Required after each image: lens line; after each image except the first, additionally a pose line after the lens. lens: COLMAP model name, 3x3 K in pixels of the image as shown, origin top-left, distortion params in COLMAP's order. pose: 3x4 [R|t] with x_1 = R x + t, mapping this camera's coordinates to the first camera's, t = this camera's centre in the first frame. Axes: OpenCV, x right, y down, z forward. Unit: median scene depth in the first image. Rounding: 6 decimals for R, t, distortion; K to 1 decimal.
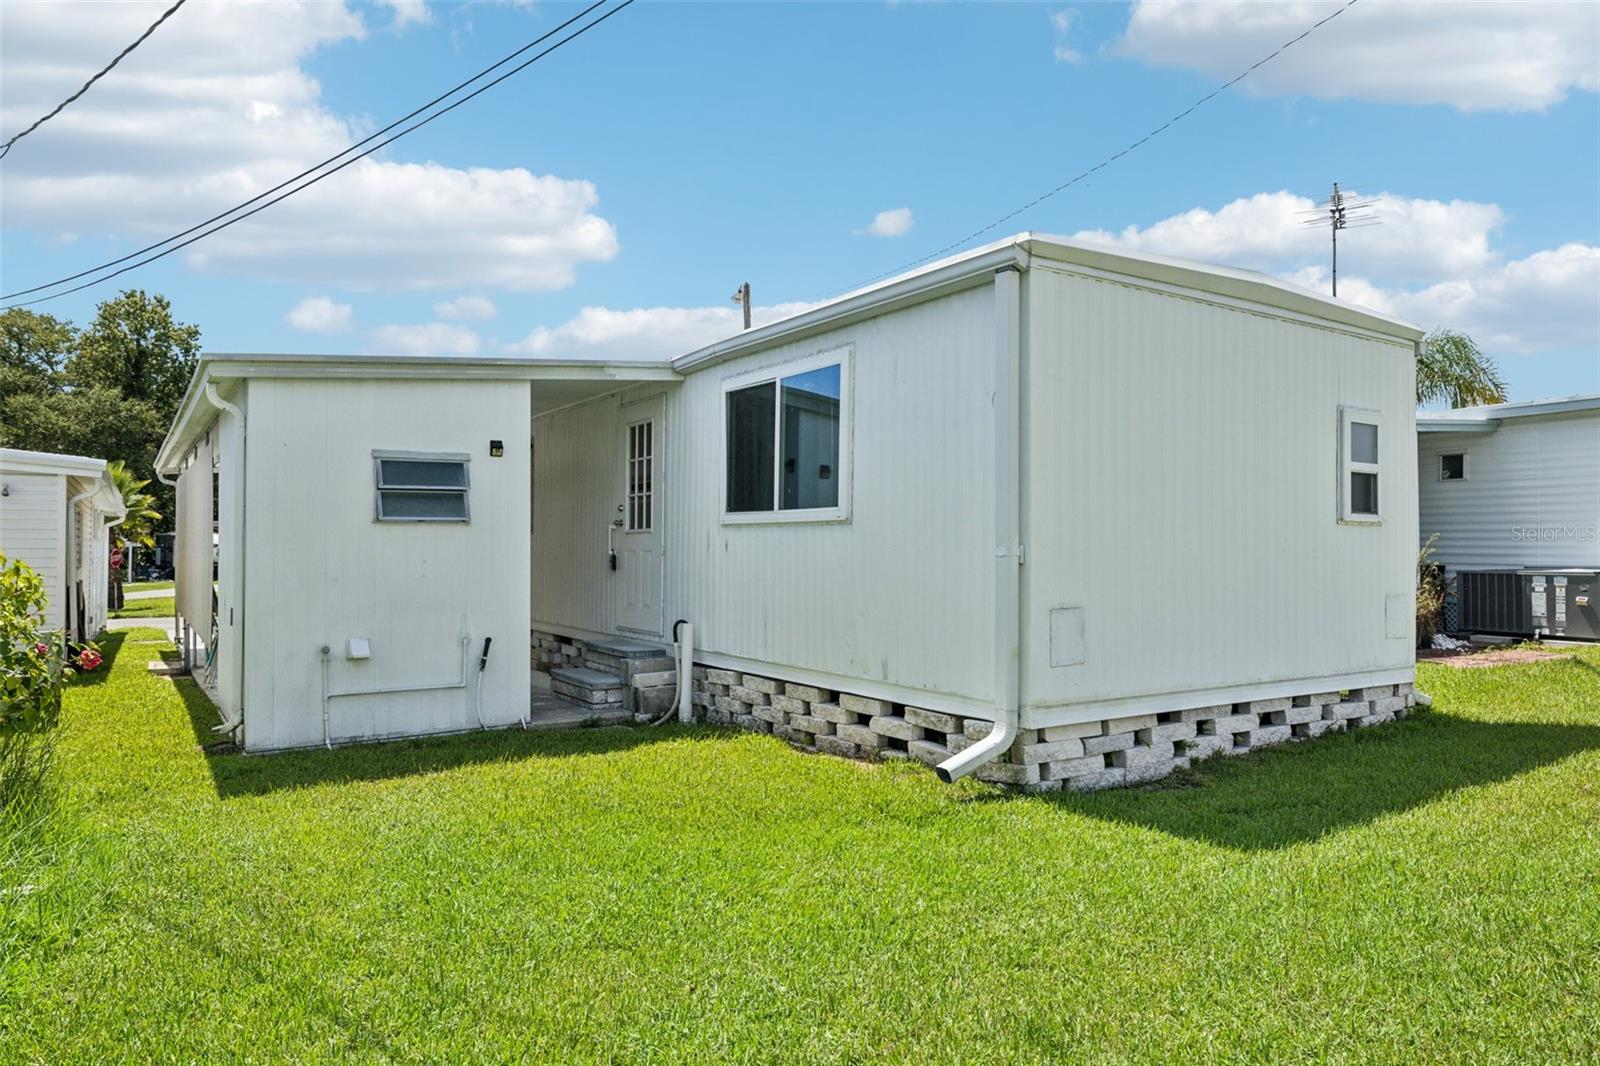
lens RADIAL K [[1010.4, 0, 814.2], [0, 1010.4, 531.0], [0, 0, 1]] dist [0.000798, 0.002365]
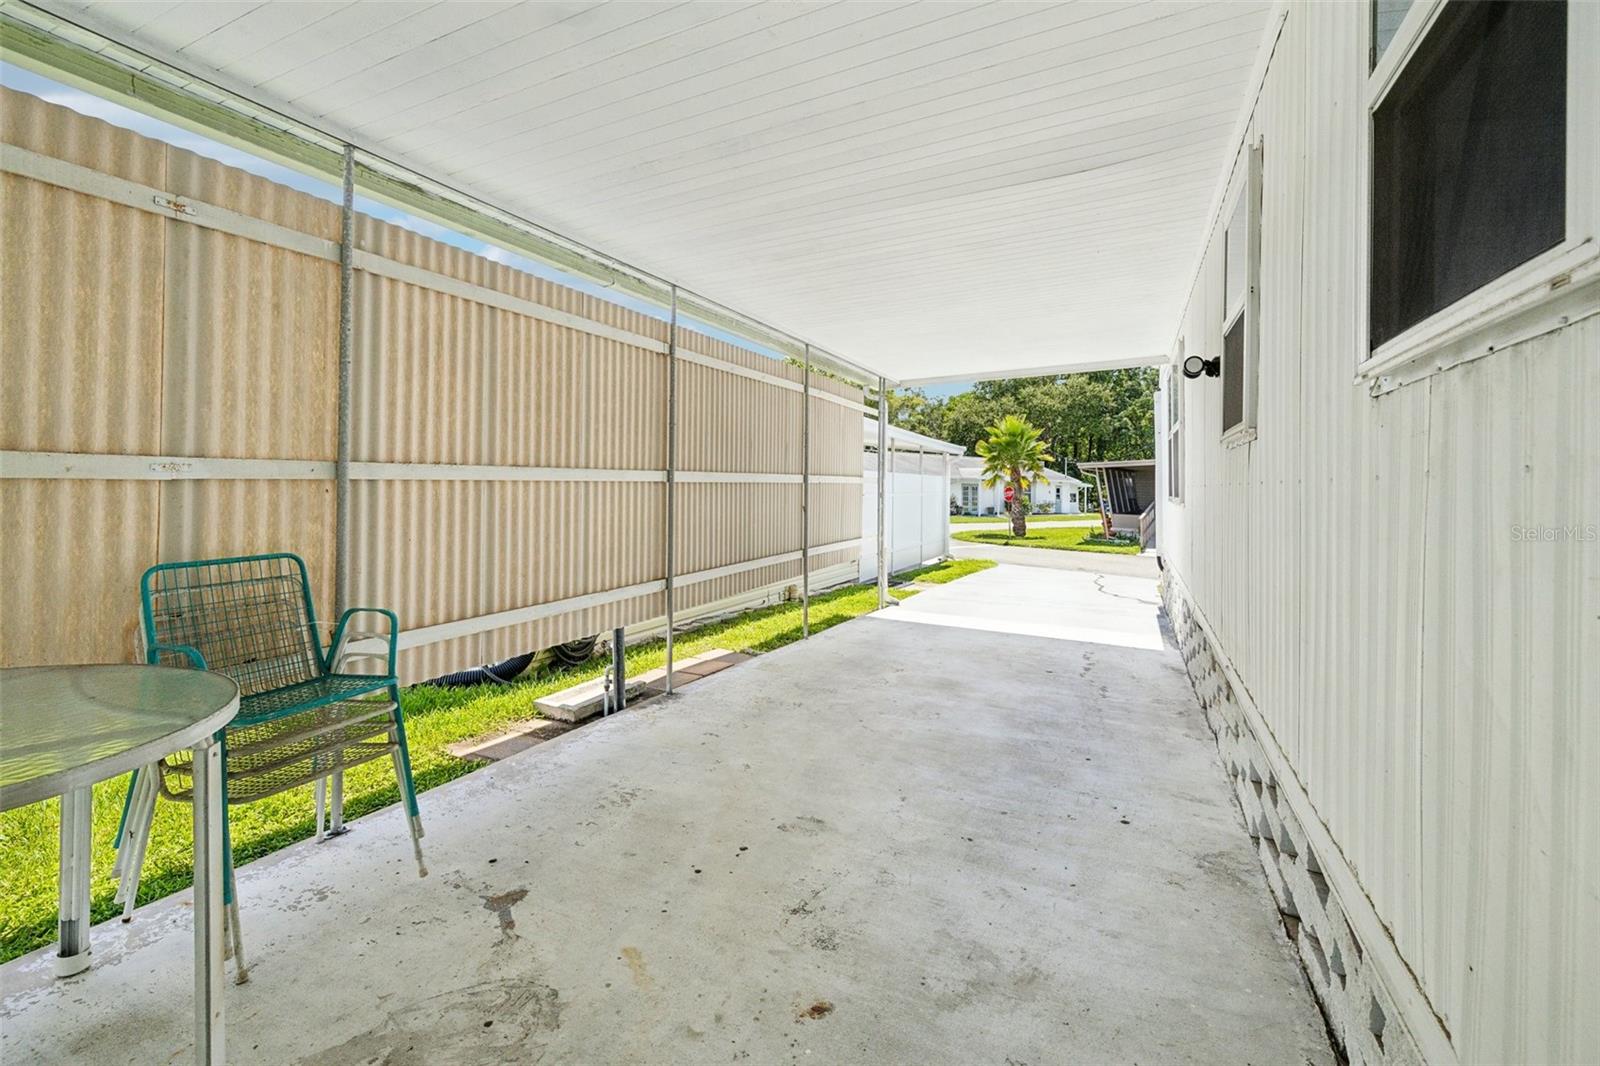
lens RADIAL K [[704.1, 0, 809.5], [0, 704.1, 449.2], [0, 0, 1]] dist [0.000563, 0.000496]
pose [[0.524587, -0.025198, -0.850984, -0.489613], [-0.010313, 0.999300, -0.035948, 0.027741], [0.851294, 0.027634, 0.523960, 1.615790]]
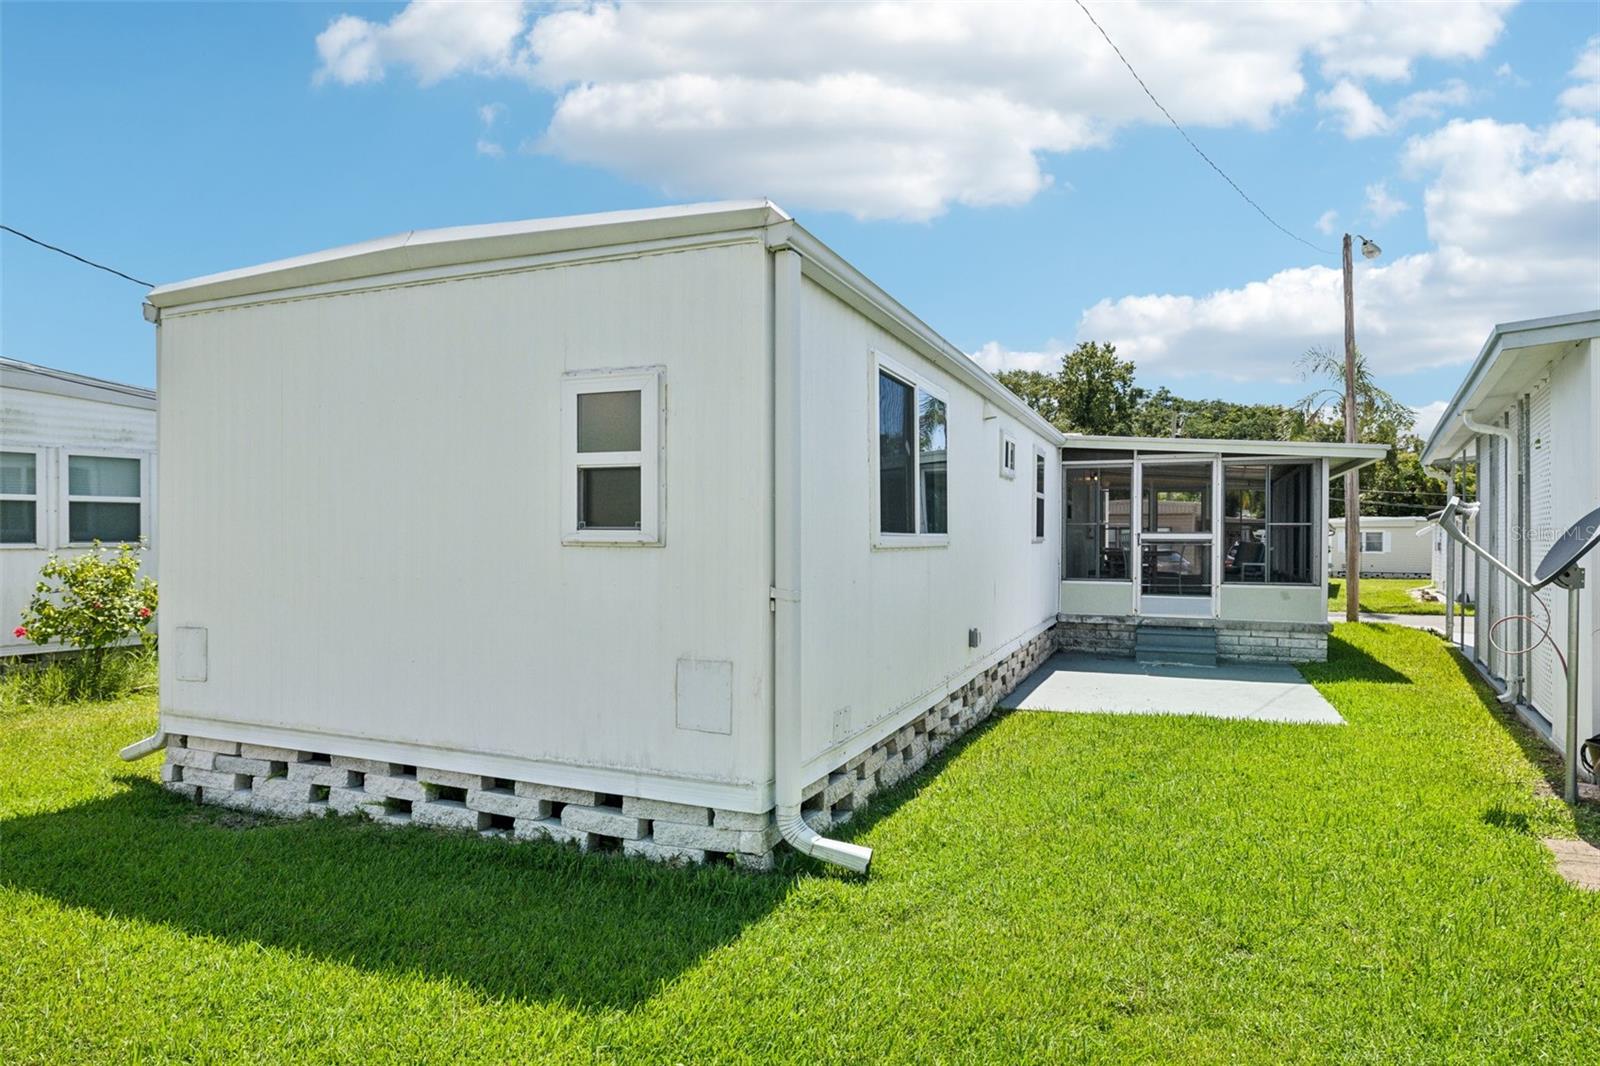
lens RADIAL K [[905.1, 0, 817.7], [0, 905.1, 545.4], [0, 0, 1]] dist [0.007160, 0.003818]
pose [[0.566825, 0.005616, -0.823819, 1.106742], [0.011858, 0.999818, 0.014975, -0.014132], [0.823753, -0.018257, 0.566655, 0.779291]]
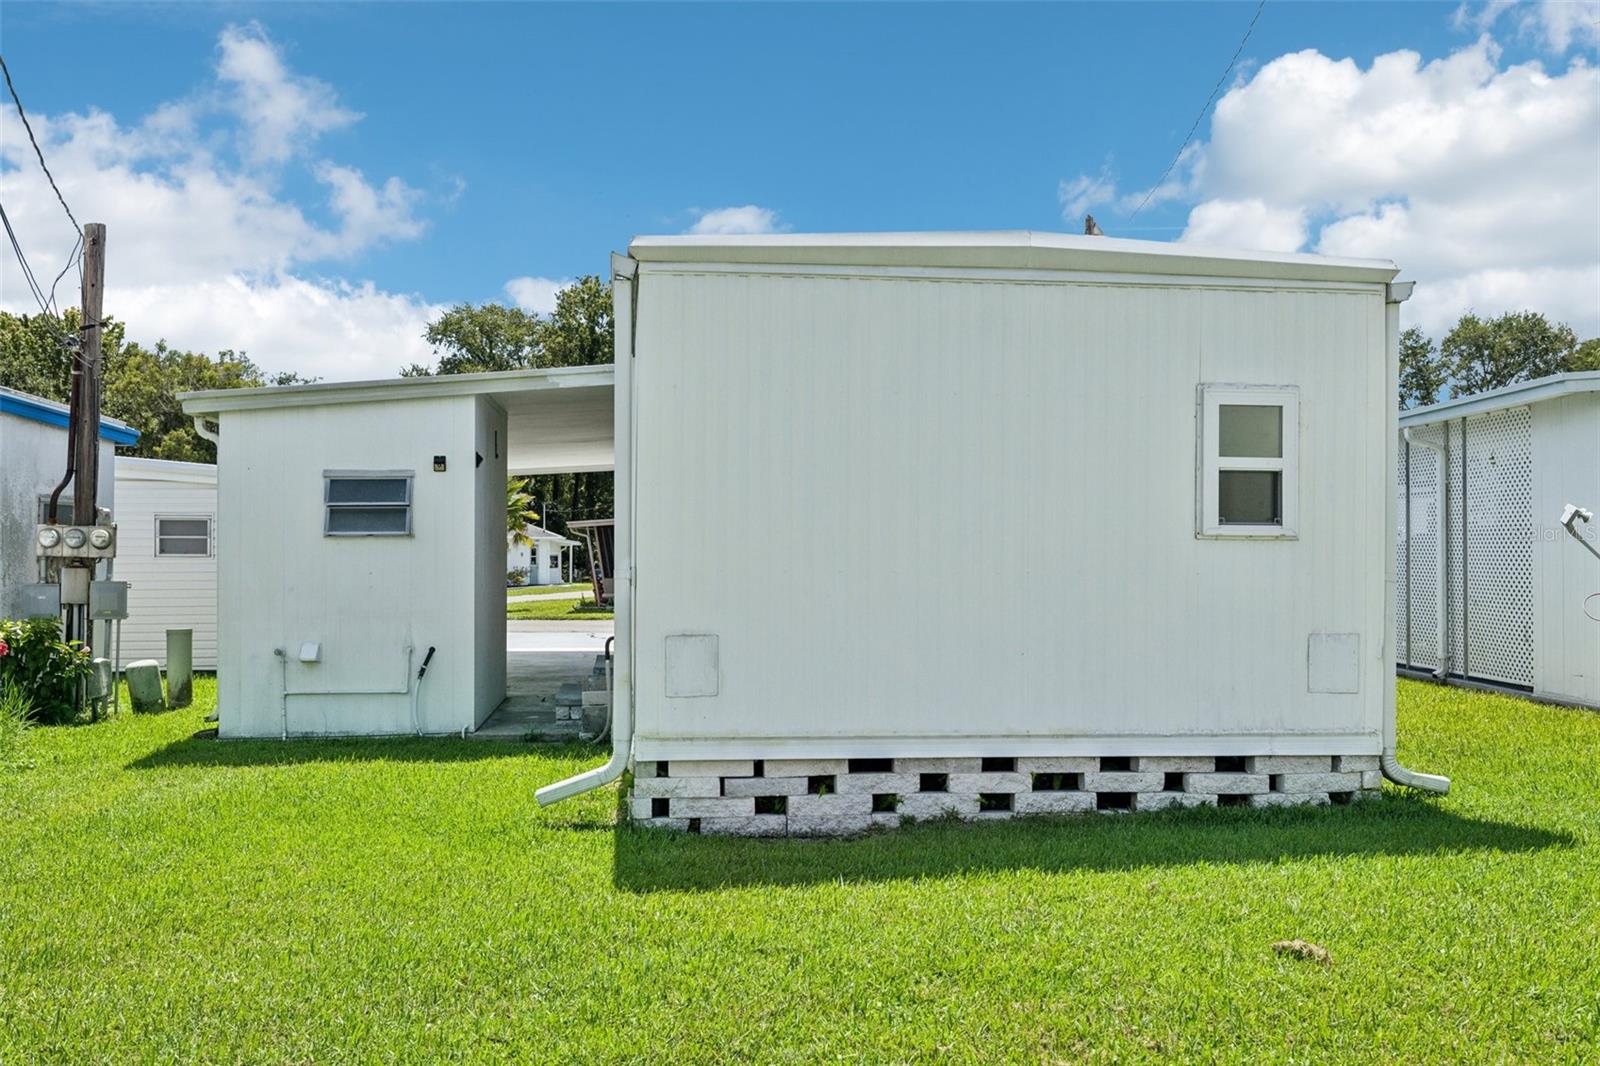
lens RADIAL K [[1292.3, 0, 797.6], [0, 1292.3, 534.7], [0, 0, 1]] dist [0.002722, -0.000913]
pose [[0.892767, -0.002074, -0.450513, 0.678407], [0.005888, 0.999958, 0.007065, -0.018643], [0.450480, -0.008960, 0.892742, -0.012619]]
